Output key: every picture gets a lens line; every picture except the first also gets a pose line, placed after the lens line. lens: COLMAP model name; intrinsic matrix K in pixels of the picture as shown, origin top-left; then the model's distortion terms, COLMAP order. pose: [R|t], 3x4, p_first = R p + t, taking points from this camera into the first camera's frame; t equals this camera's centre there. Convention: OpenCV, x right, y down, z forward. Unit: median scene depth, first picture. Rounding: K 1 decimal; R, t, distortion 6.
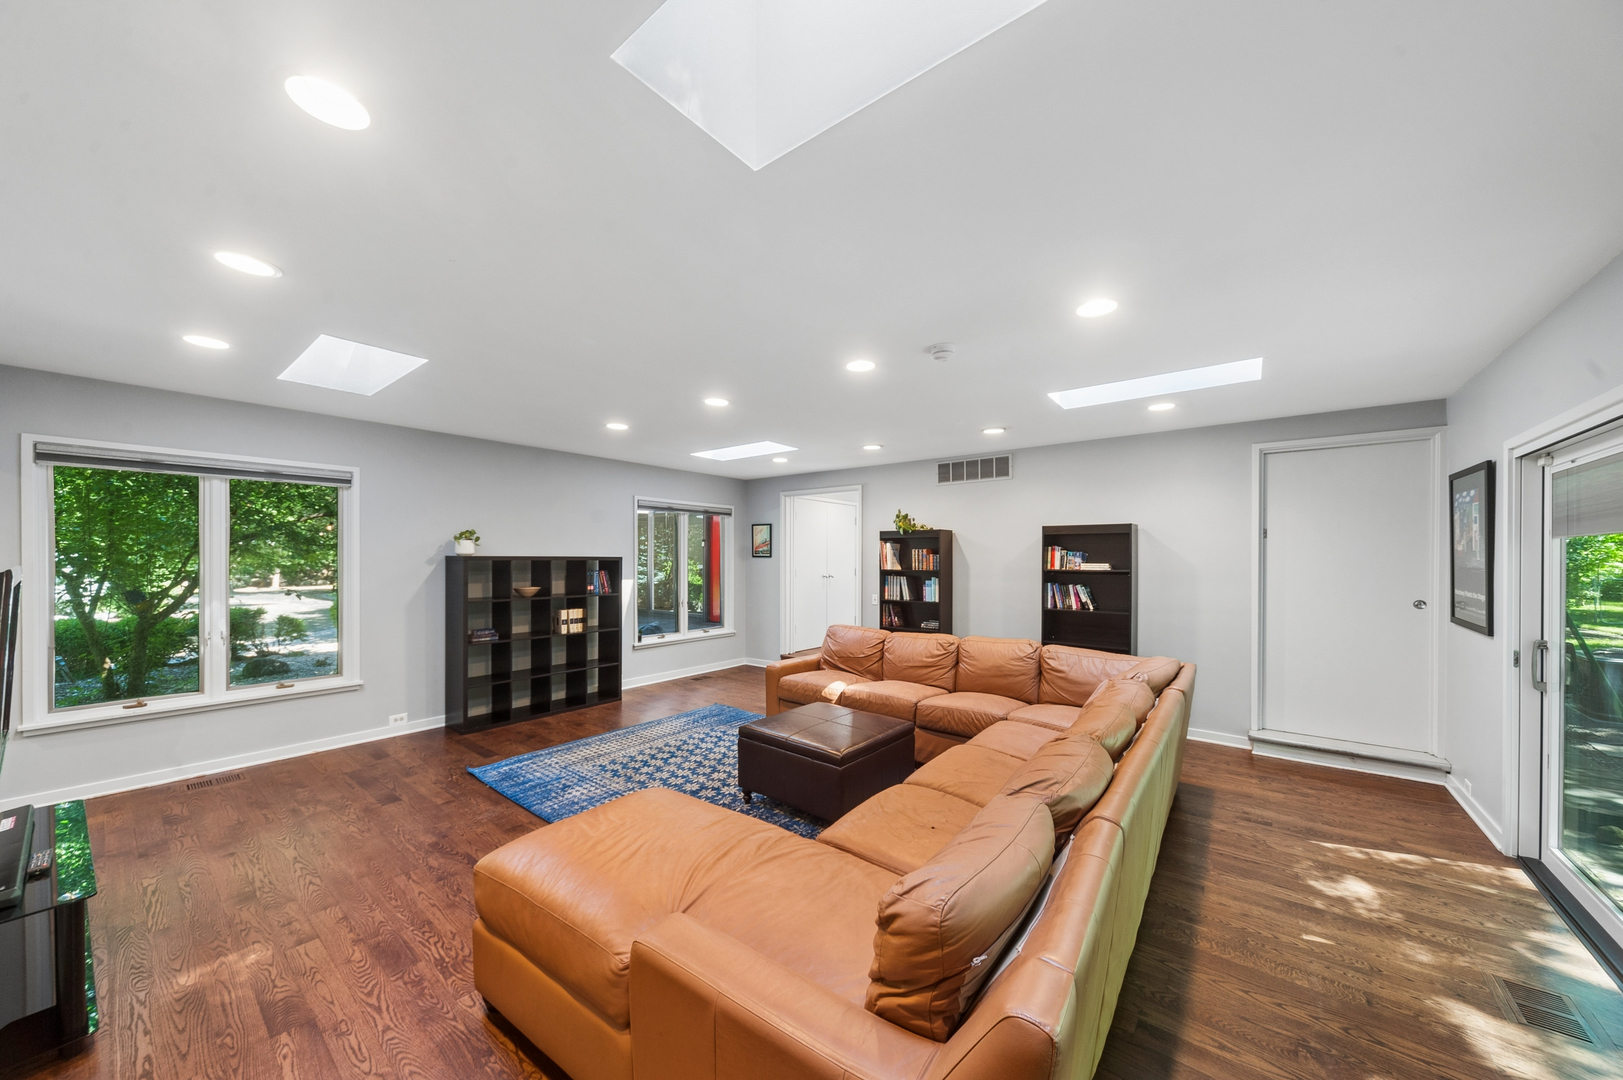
lens RADIAL K [[563.4, 0, 815.0], [0, 563.4, 555.9], [0, 0, 1]] dist [0.000444, 0.000055]
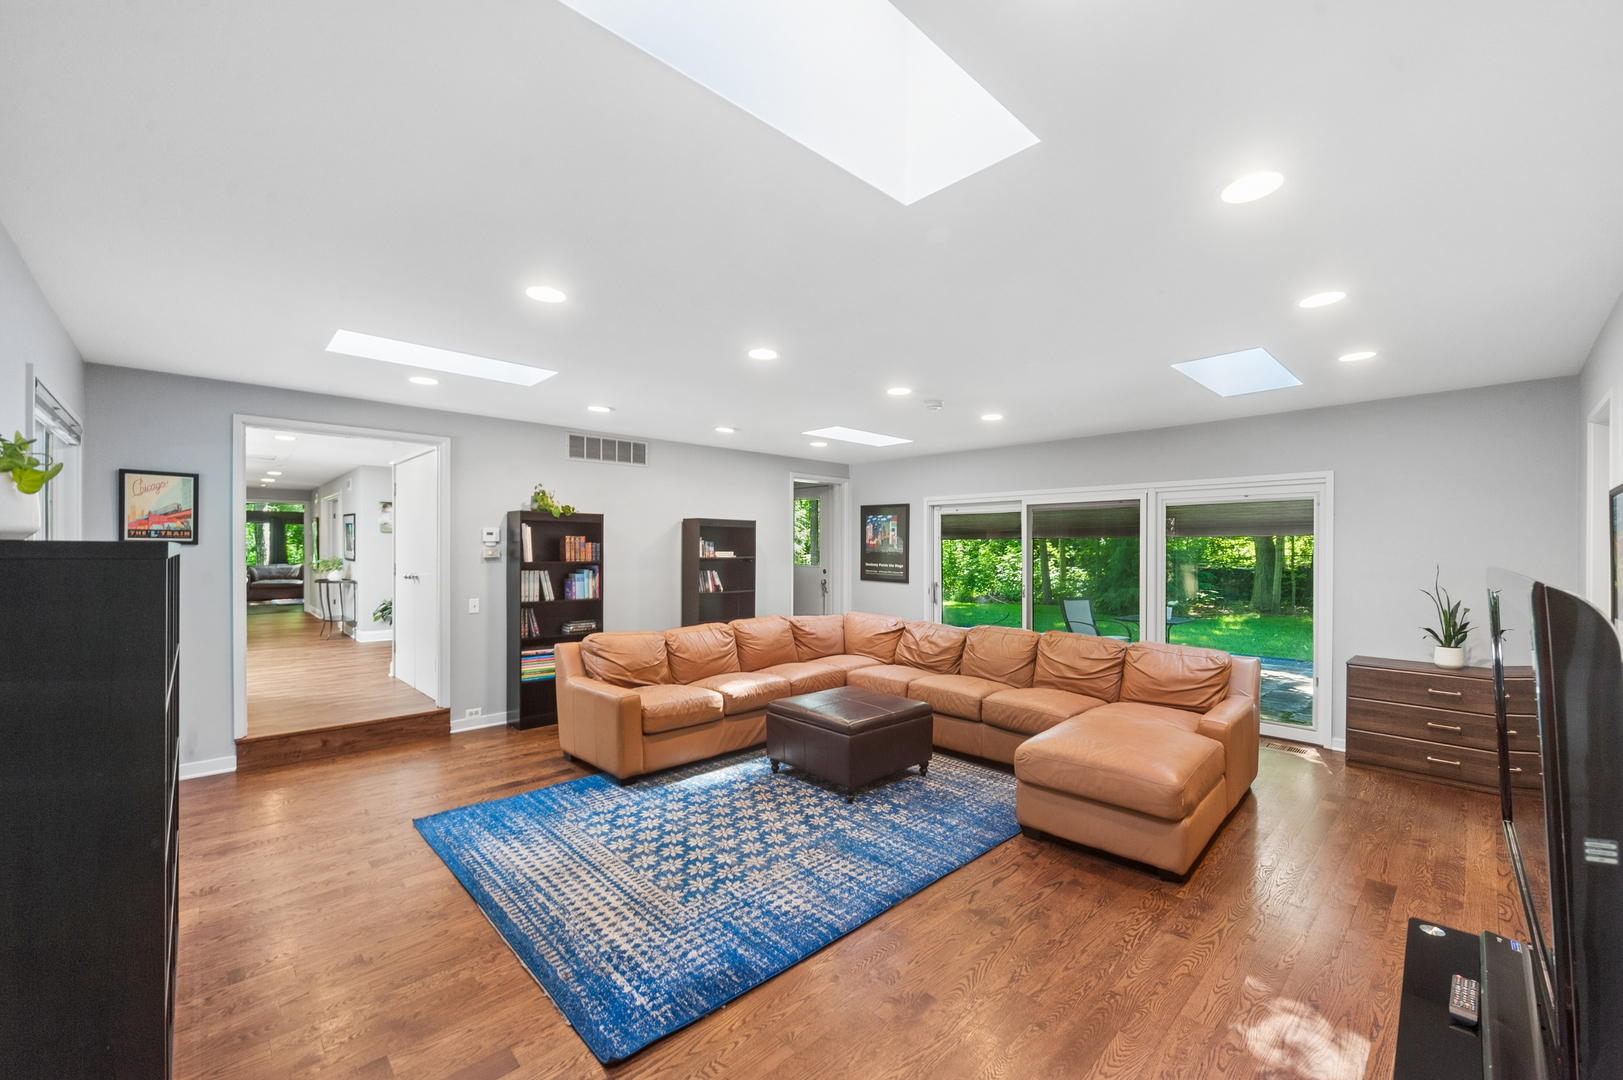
lens RADIAL K [[643.0, 0, 814.6], [0, 643.0, 543.1], [0, 0, 1]] dist [-0.000089, -0.000067]
pose [[0.139000, 0.004556, 0.990282, -0.820591], [-0.010991, 0.999935, -0.003058, -0.003075], [-0.990231, -0.010459, 0.139041, 0.609172]]
